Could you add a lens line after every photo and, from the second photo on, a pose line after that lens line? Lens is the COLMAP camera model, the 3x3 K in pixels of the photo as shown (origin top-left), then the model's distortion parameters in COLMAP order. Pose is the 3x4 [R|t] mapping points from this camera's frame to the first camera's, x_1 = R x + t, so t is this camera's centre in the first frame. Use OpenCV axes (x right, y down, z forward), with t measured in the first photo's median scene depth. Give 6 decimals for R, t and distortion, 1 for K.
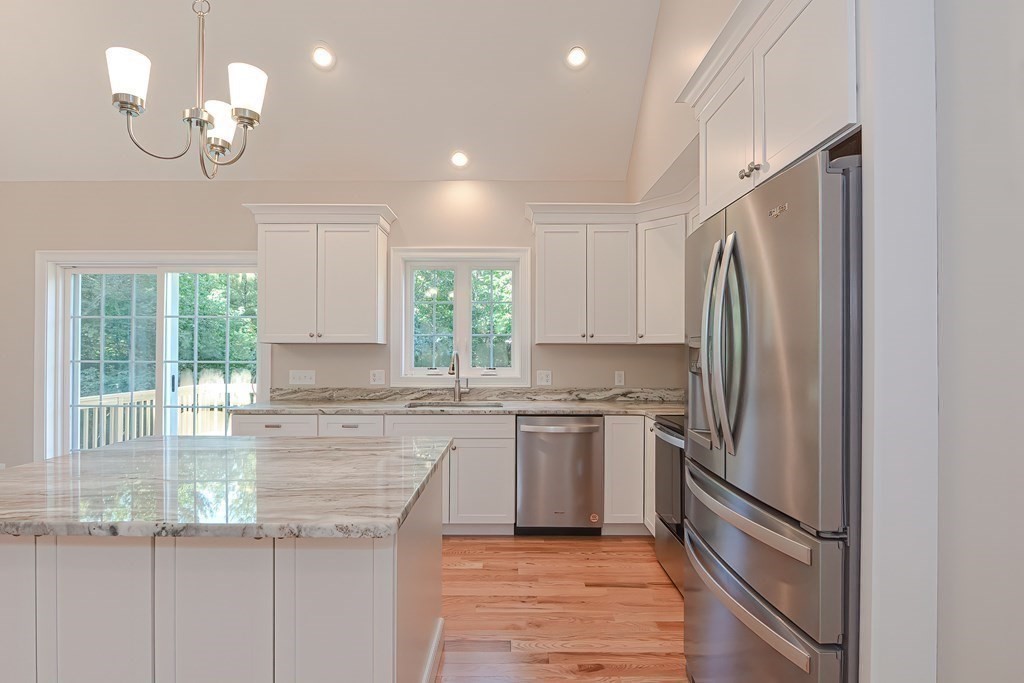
lens RADIAL K [[502.8, 0, 514.3], [0, 502.8, 345.5], [0, 0, 1]] dist [0.002651, -0.009163]
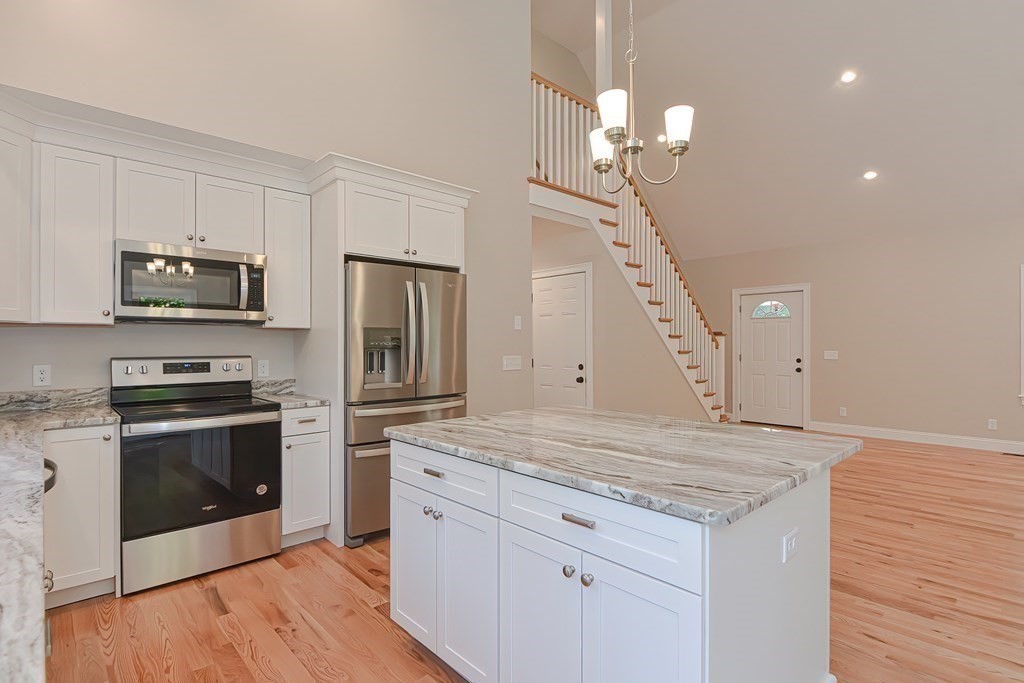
lens RADIAL K [[502.8, 0, 521.2], [0, 502.8, 339.1], [0, 0, 1]] dist [0.002651, -0.009163]
pose [[-0.678933, 0.003793, 0.734190, -0.548527], [-0.005794, 0.999928, -0.010524, 0.020813], [-0.734177, -0.011399, -0.678862, 0.829723]]
